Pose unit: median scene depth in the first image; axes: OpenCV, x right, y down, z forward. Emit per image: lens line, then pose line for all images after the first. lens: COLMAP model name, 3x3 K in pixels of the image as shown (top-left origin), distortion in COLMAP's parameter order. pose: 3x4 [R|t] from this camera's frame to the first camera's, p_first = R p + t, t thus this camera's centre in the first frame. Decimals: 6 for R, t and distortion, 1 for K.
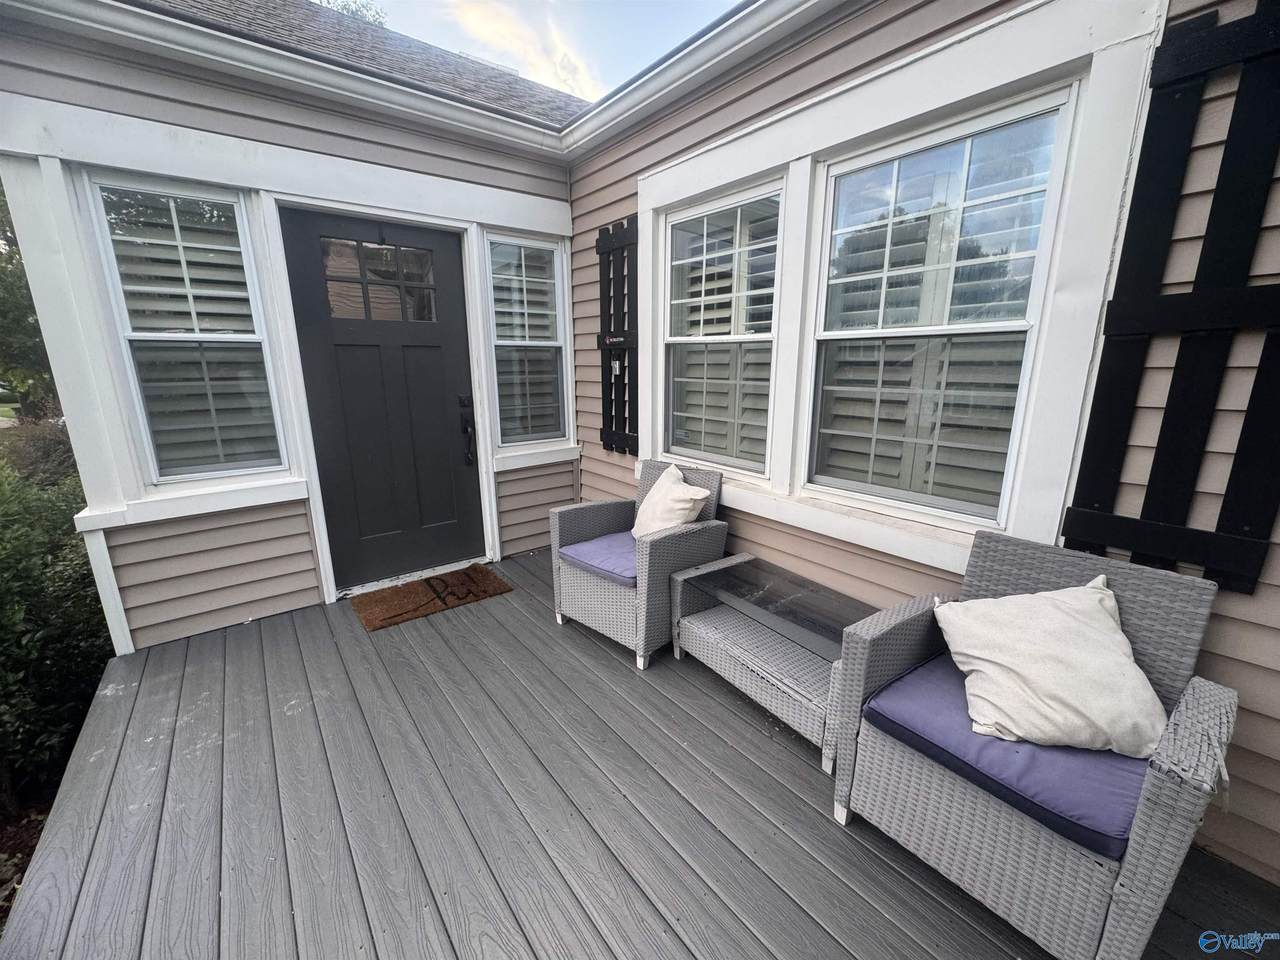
lens RADIAL K [[508.3, 0, 640.0], [0, 508.3, 480.0], [0, 0, 1]] dist [-0.001117, -0.000479]
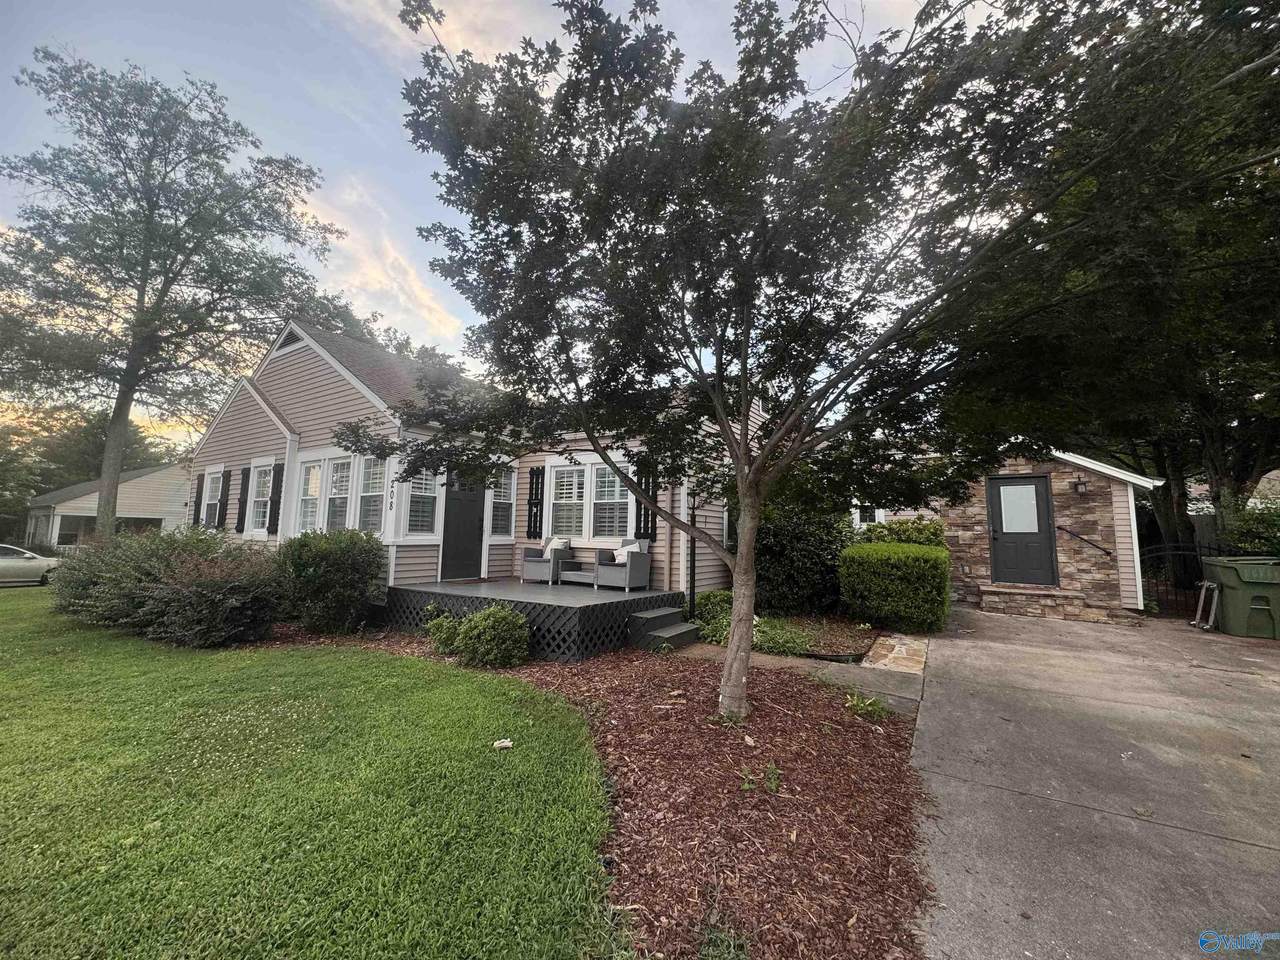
lens RADIAL K [[508.3, 0, 640.0], [0, 508.3, 480.0], [0, 0, 1]] dist [-0.001117, -0.000479]
pose [[0.944098, 0.060887, 0.323993, -0.516675], [0.049429, 0.945541, -0.321727, 0.714139], [-0.325937, 0.319757, 0.889674, -2.273413]]
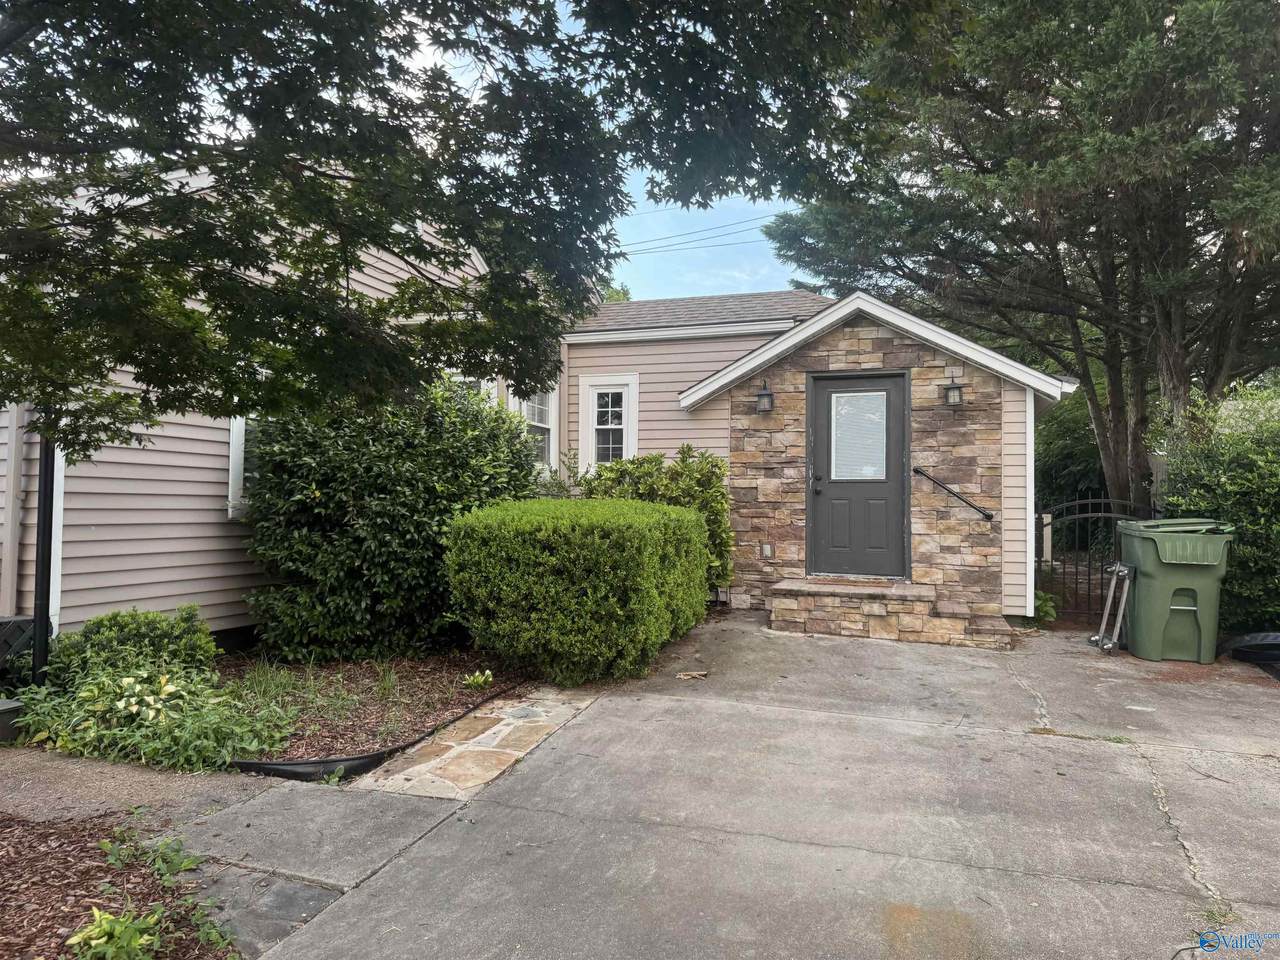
lens RADIAL K [[892.9, 0, 637.9], [0, 892.9, 490.3], [0, 0, 1]] dist [0.162692, -0.328903]
pose [[0.823821, 0.027933, 0.566162, 0.598591], [0.108500, 0.972548, -0.205860, 0.691016], [-0.556370, 0.231020, 0.798174, -2.081531]]
